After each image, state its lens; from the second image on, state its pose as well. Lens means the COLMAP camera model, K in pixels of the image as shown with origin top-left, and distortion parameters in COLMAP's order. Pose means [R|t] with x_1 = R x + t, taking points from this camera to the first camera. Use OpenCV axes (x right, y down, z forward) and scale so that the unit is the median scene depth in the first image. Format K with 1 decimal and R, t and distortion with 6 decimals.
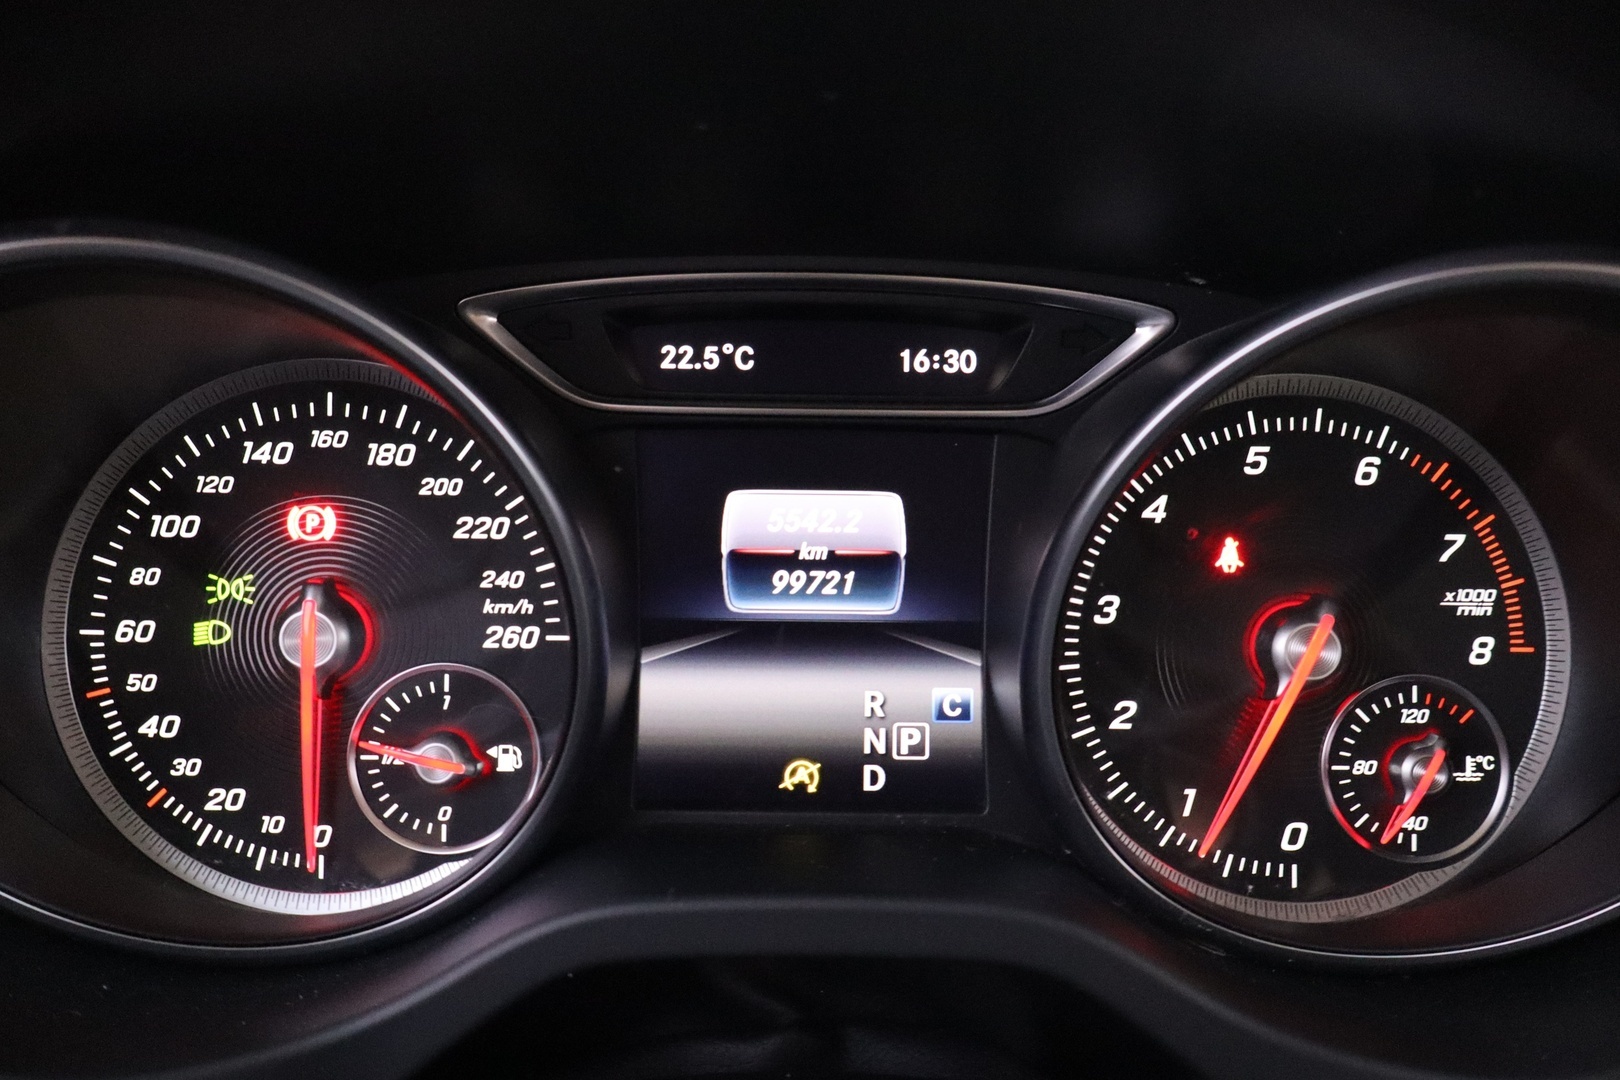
lens RADIAL K [[1334.4, 0, 809.9], [0, 1334.4, 542.4], [0, 0, 1]] dist [-0.024217, 0.001337]
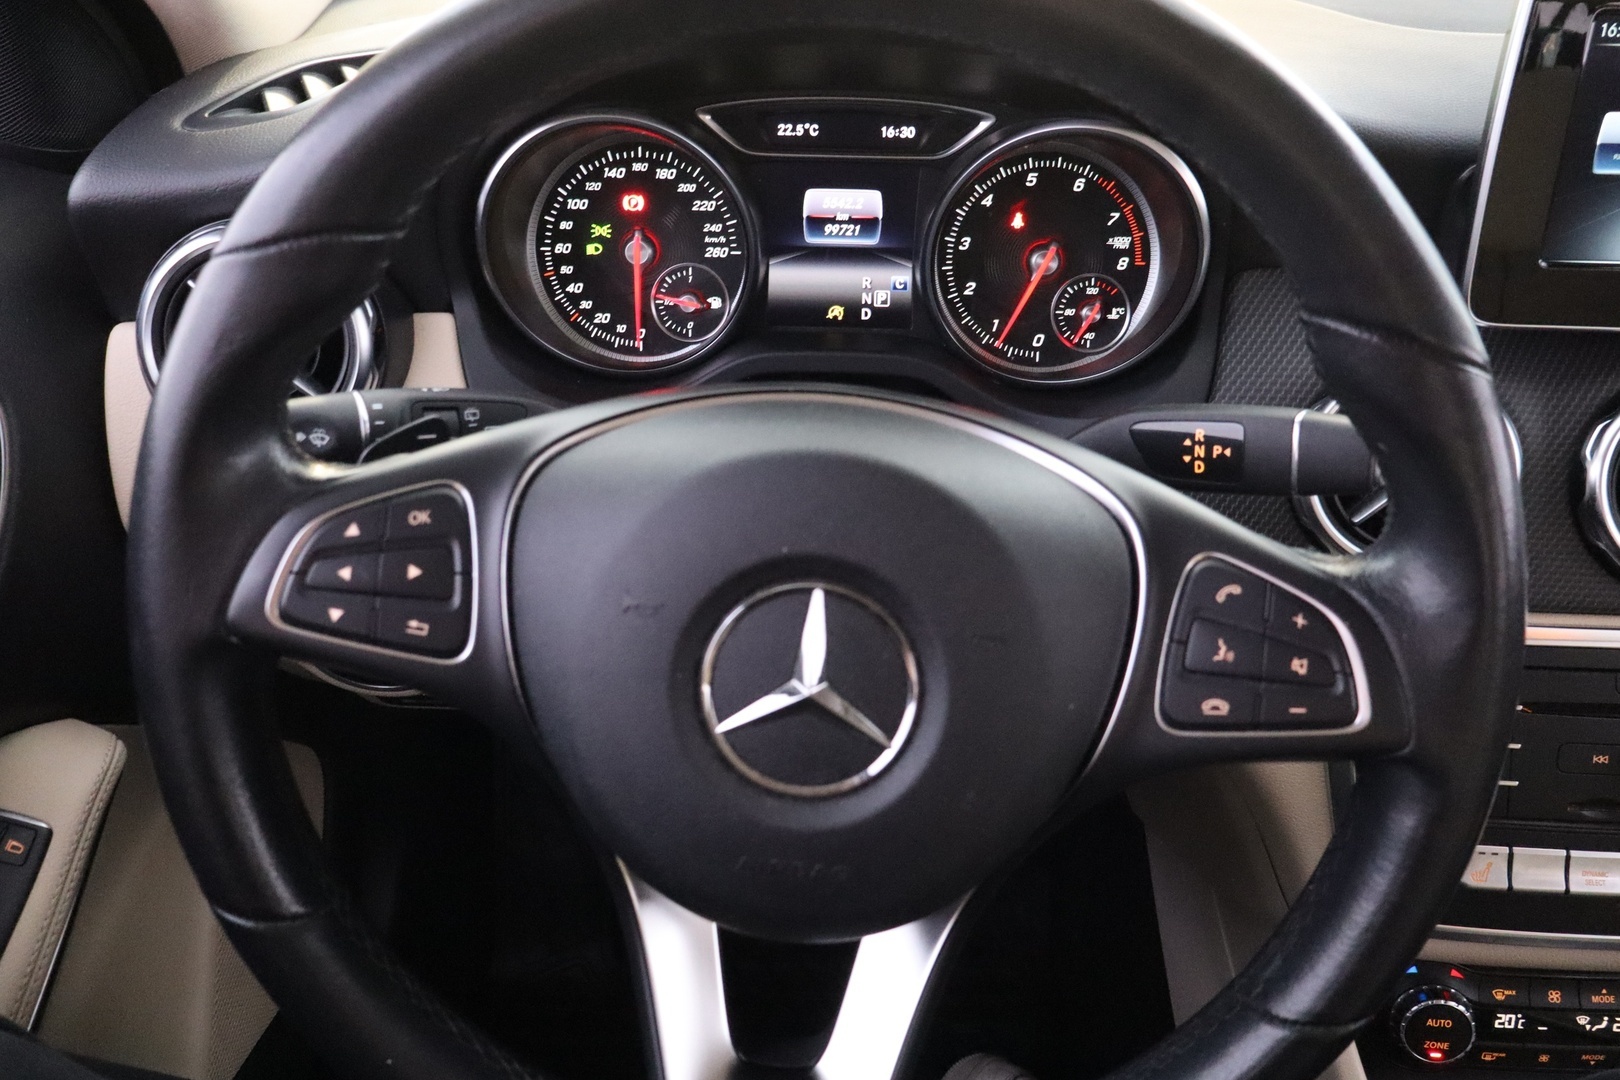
lens RADIAL K [[1334.4, 0, 803.1], [0, 1334.4, 548.1], [0, 0, 1]] dist [-0.024217, 0.001337]
pose [[0.998903, 0.021294, -0.041701, 0.045041], [-0.008502, 0.958285, 0.285688, -0.106660], [0.046045, -0.285020, 0.957415, -1.460739]]
